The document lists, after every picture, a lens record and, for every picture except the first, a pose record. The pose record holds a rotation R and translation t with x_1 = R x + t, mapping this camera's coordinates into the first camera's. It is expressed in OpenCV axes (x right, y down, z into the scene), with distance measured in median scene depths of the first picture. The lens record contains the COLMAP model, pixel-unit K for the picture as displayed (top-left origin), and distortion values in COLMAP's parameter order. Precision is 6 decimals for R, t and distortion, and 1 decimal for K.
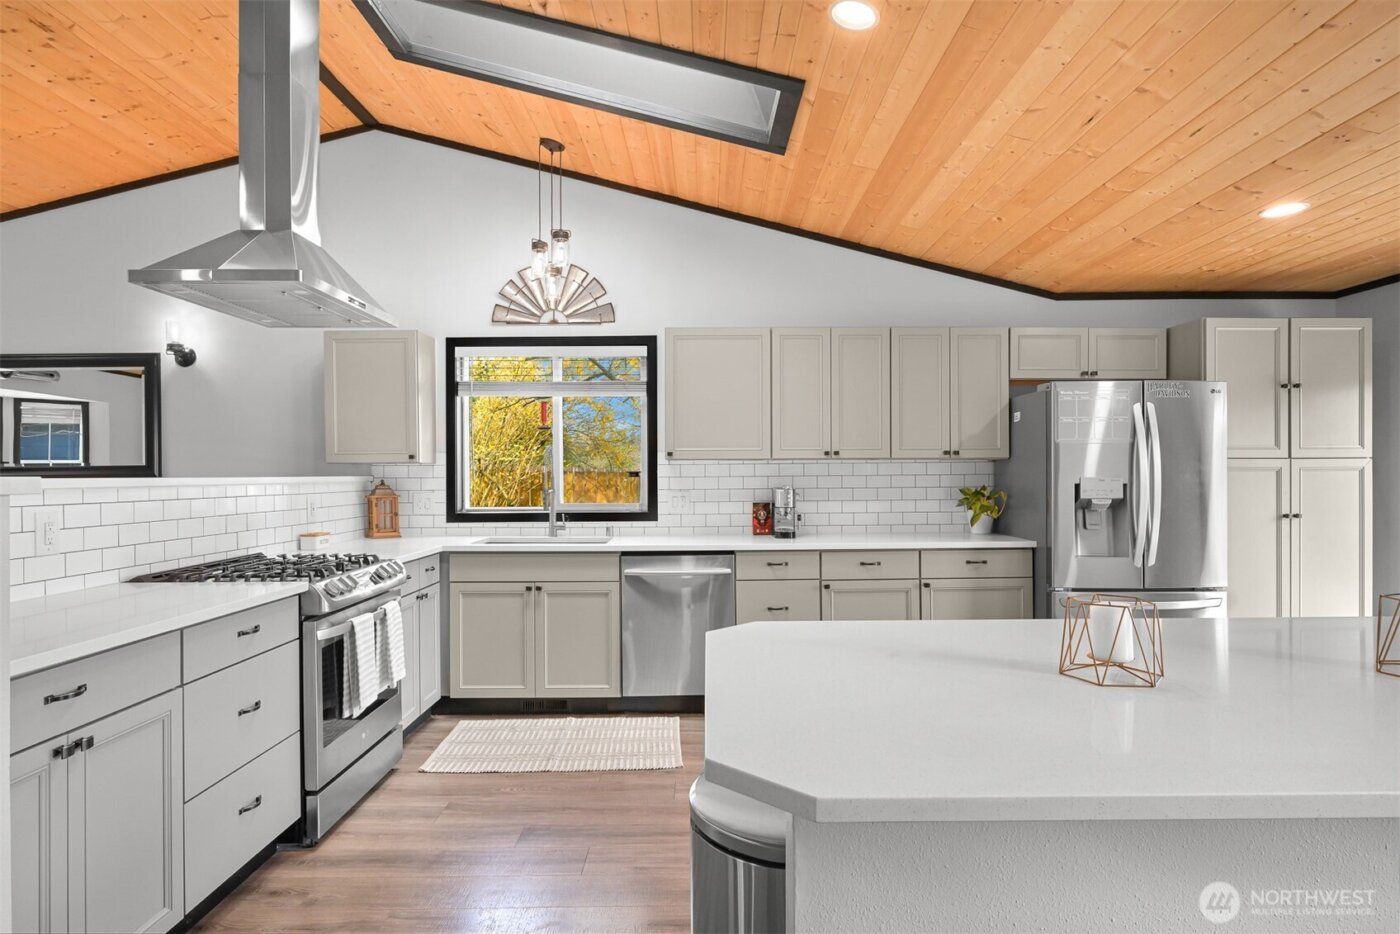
lens RADIAL K [[797.4, 0, 695.3], [0, 797.4, 470.7], [0, 0, 1]] dist [-0.000160, 0.000078]
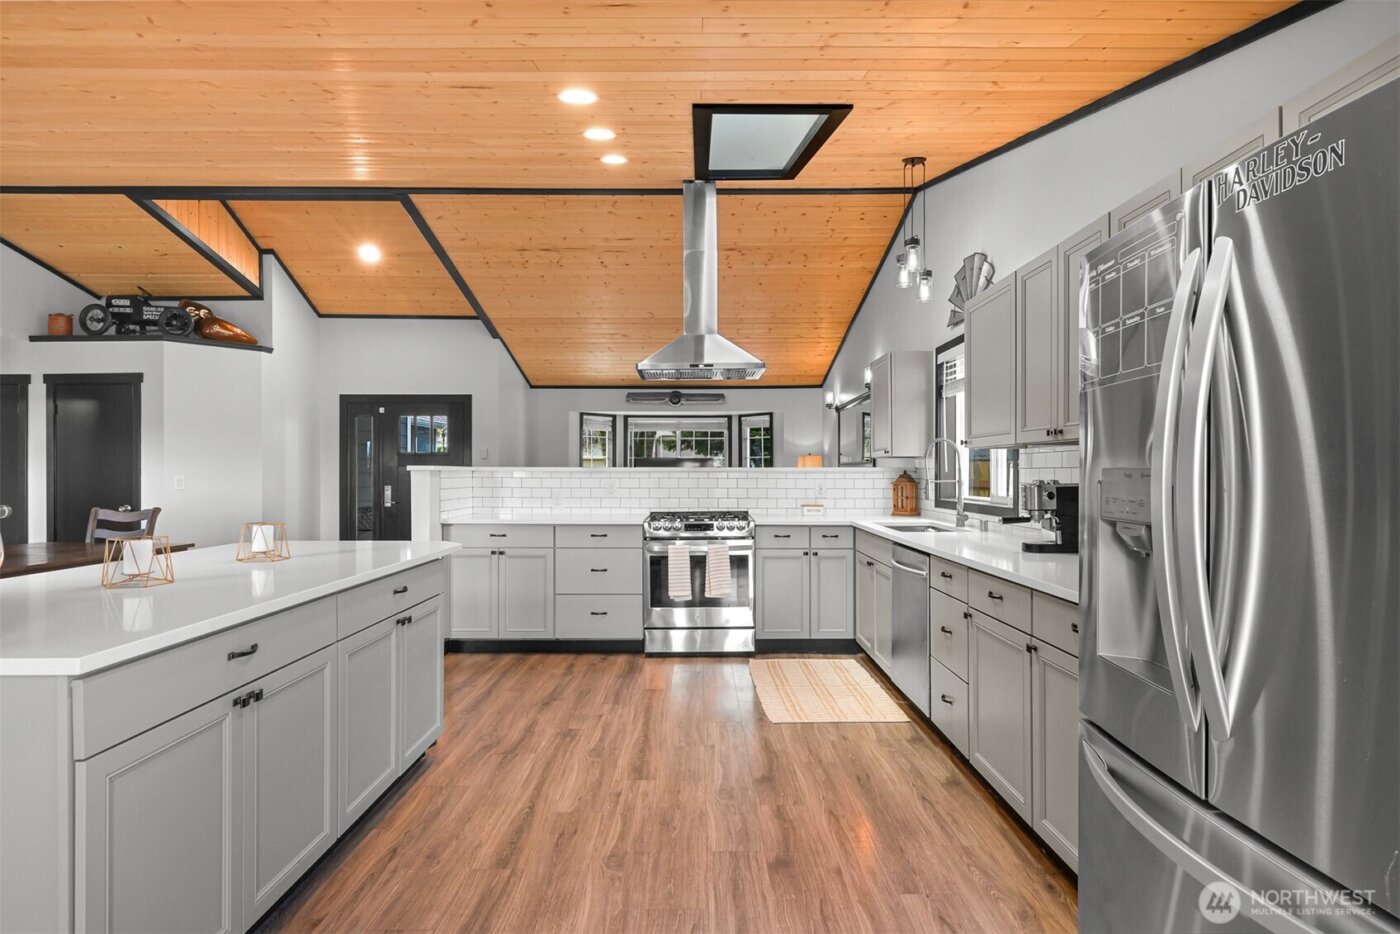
lens RADIAL K [[704.8, 0, 698.4], [0, 704.8, 473.1], [0, 0, 1]] dist [0.052536, 0.000286]
pose [[-0.005152, 0.010929, -0.999927, 0.769708], [0.000502, 0.999940, 0.010926, 0.000844], [0.999987, -0.000446, -0.005157, 0.693078]]
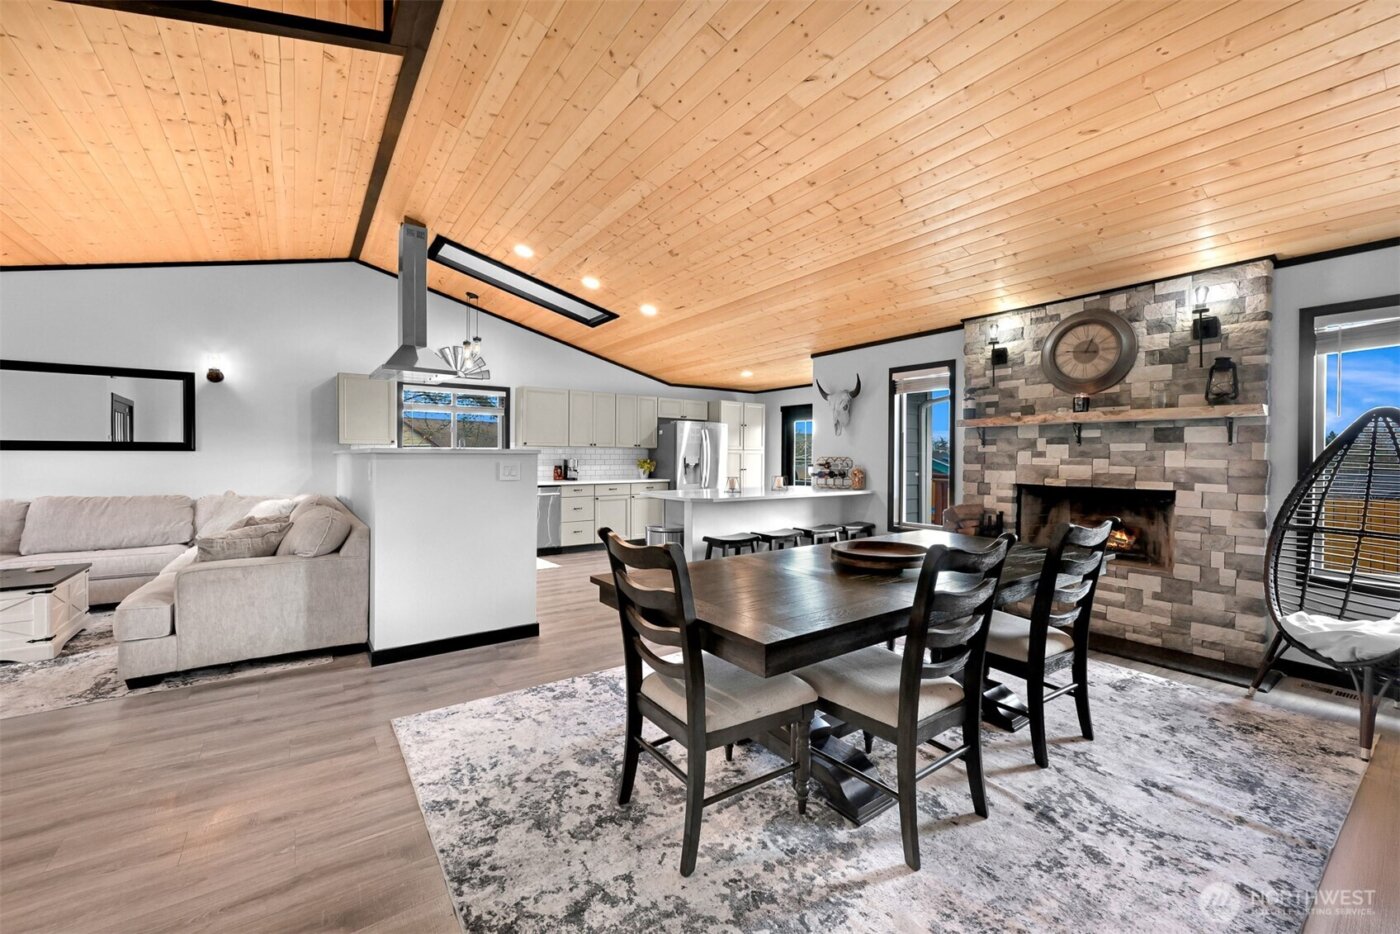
lens RADIAL K [[567.1, 0, 714.7], [0, 567.1, 460.1], [0, 0, 1]] dist [0.000859, -0.000140]
pose [[0.807837, 0.005772, 0.589377, -0.536491], [-0.013203, 0.999878, 0.008305, 0.005471], [-0.589257, -0.014491, 0.807815, -0.588795]]
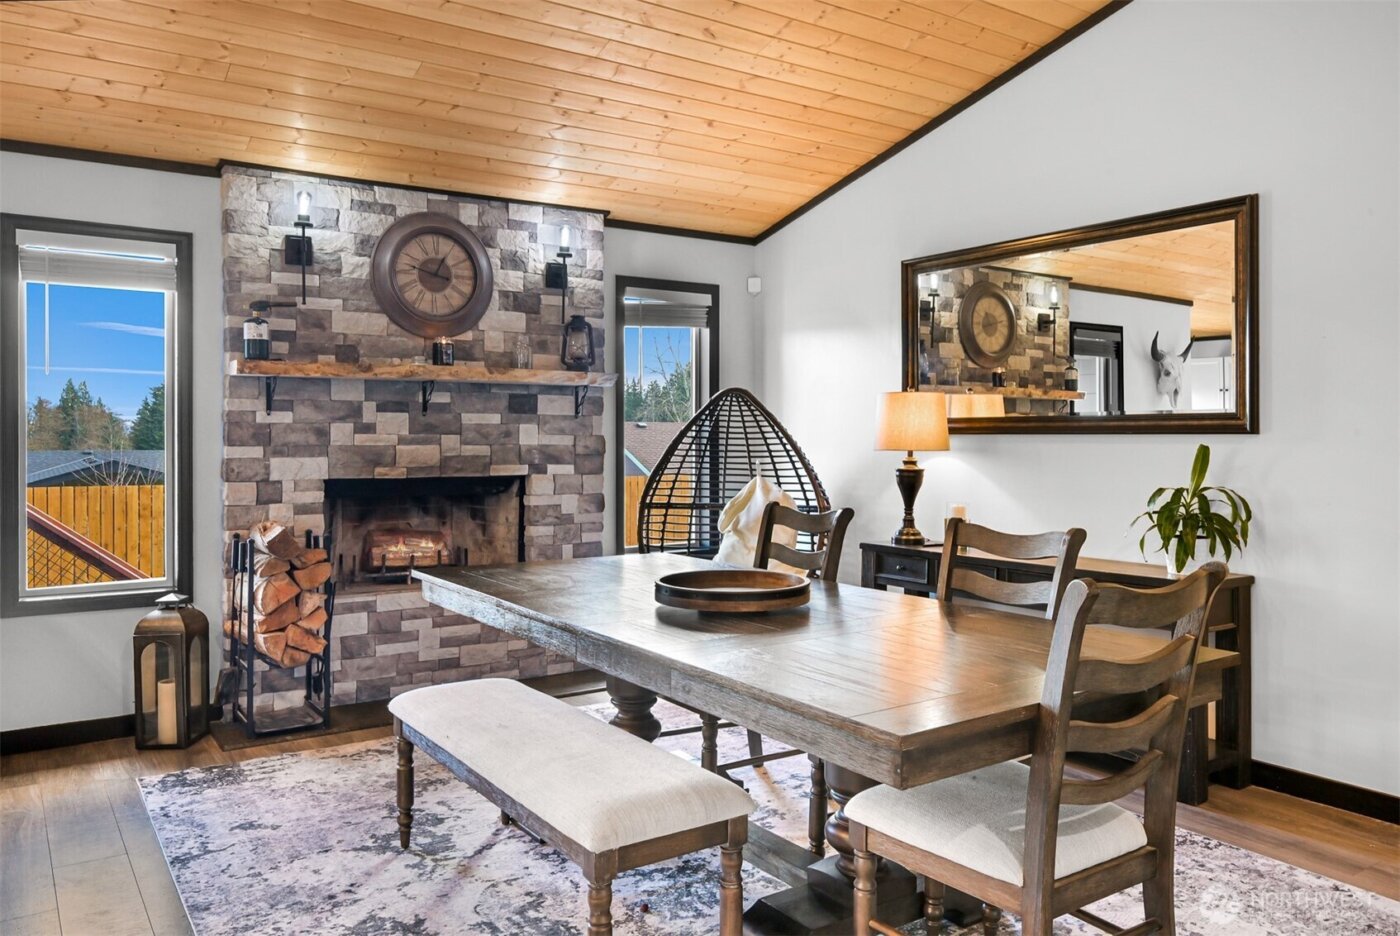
lens RADIAL K [[1041.6, 0, 693.5], [0, 1041.6, 435.3], [0, 0, 1]] dist [0.002447, -0.001863]
pose [[-0.561260, 0.002710, 0.827635, -0.597932], [-0.003420, 0.999979, -0.005594, 0.008466], [-0.827633, -0.005970, -0.561238, 0.185392]]
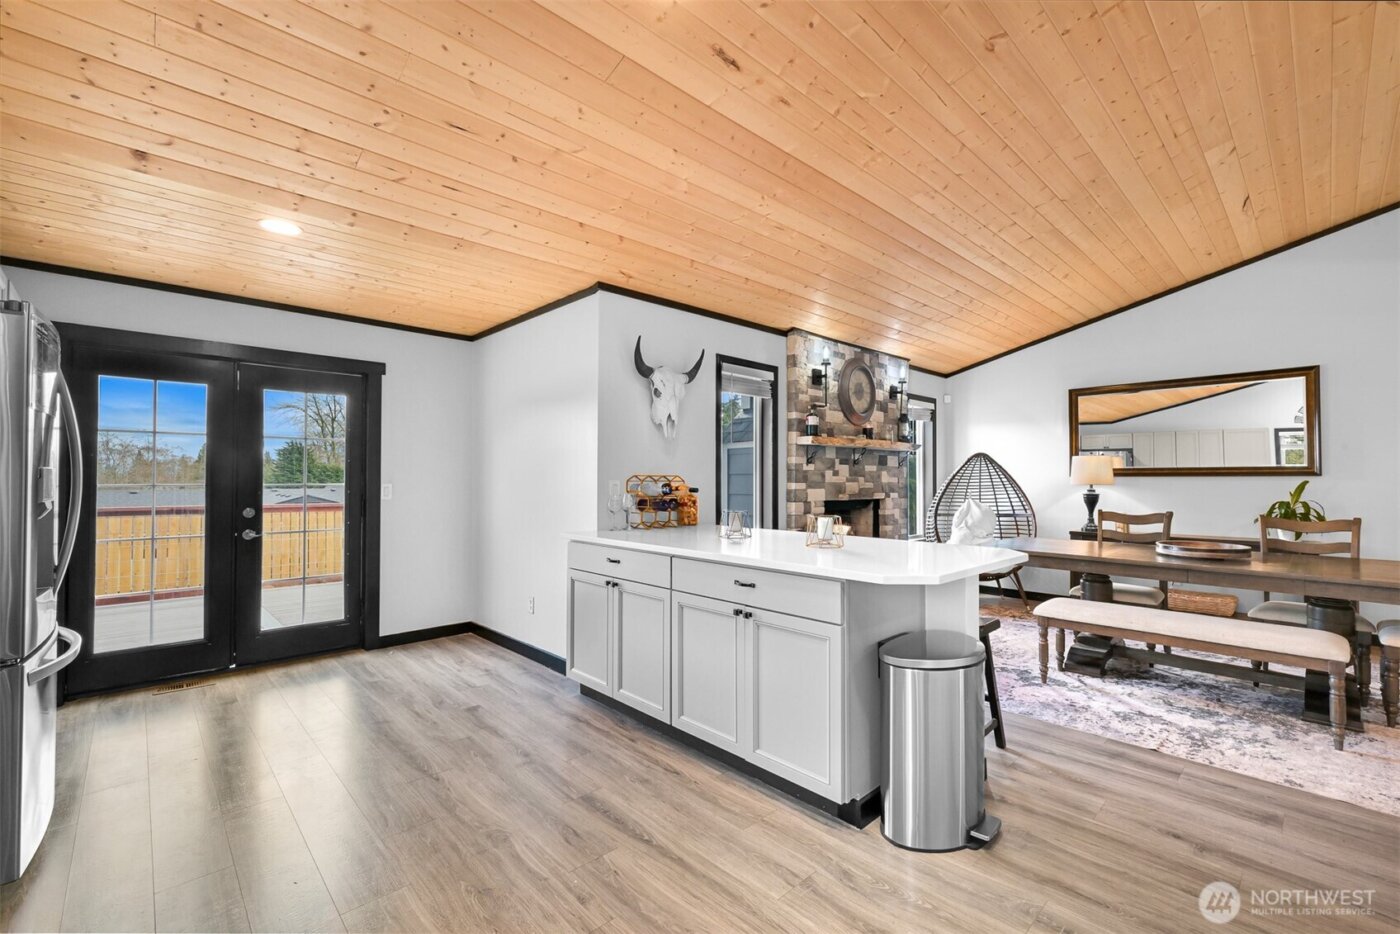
lens RADIAL K [[601.0, 0, 703.4], [0, 601.0, 472.5], [0, 0, 1]] dist [0.000285, -0.000207]
pose [[-0.686872, 0.011399, 0.726689, -0.183953], [-0.002044, 0.999843, -0.017615, 0.015836], [-0.726776, -0.013585, -0.686741, 0.834438]]
